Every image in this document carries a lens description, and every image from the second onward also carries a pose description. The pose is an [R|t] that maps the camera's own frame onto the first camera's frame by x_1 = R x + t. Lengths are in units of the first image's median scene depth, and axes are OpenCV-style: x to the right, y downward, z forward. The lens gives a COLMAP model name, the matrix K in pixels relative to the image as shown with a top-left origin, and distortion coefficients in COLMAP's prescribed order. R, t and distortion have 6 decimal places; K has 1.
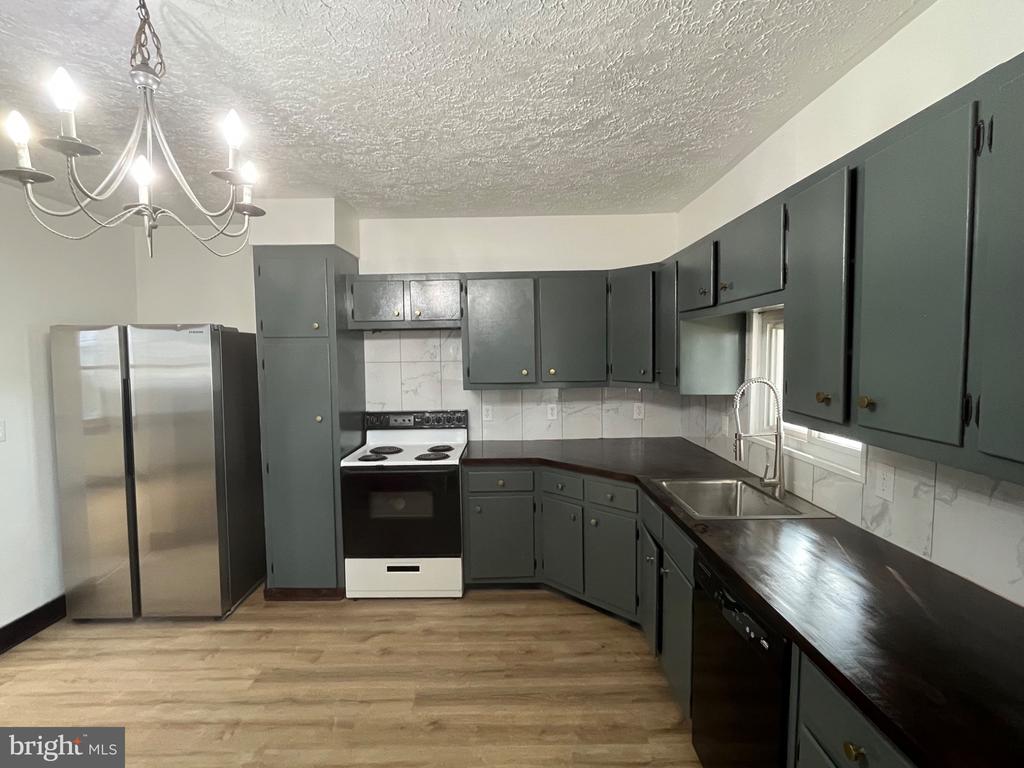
lens RADIAL K [[500.6, 0, 512.0], [0, 500.6, 384.0], [0, 0, 1]] dist [-0.002801, -0.001438]
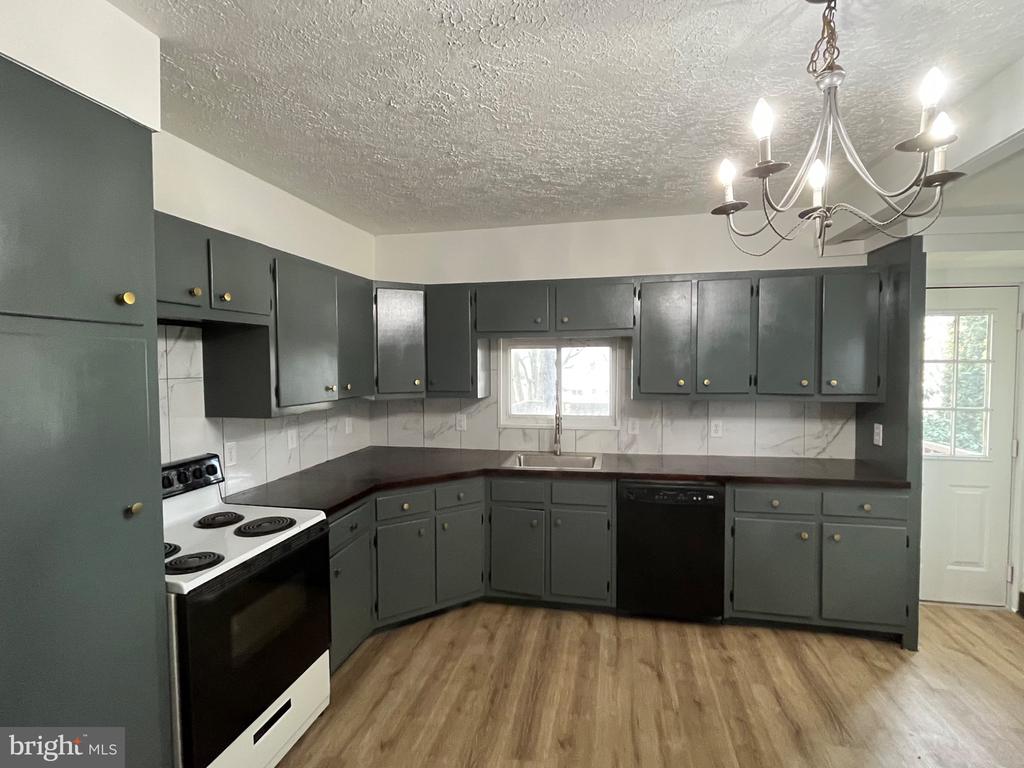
lens RADIAL K [[497.4, 0, 512.0], [0, 497.4, 384.0], [0, 0, 1]] dist [0.015271, -0.000274]
pose [[0.211871, -0.030934, 0.976808, -0.874831], [0.069437, 0.997449, 0.016527, -0.029248], [-0.974828, 0.064325, 0.213478, 0.672298]]
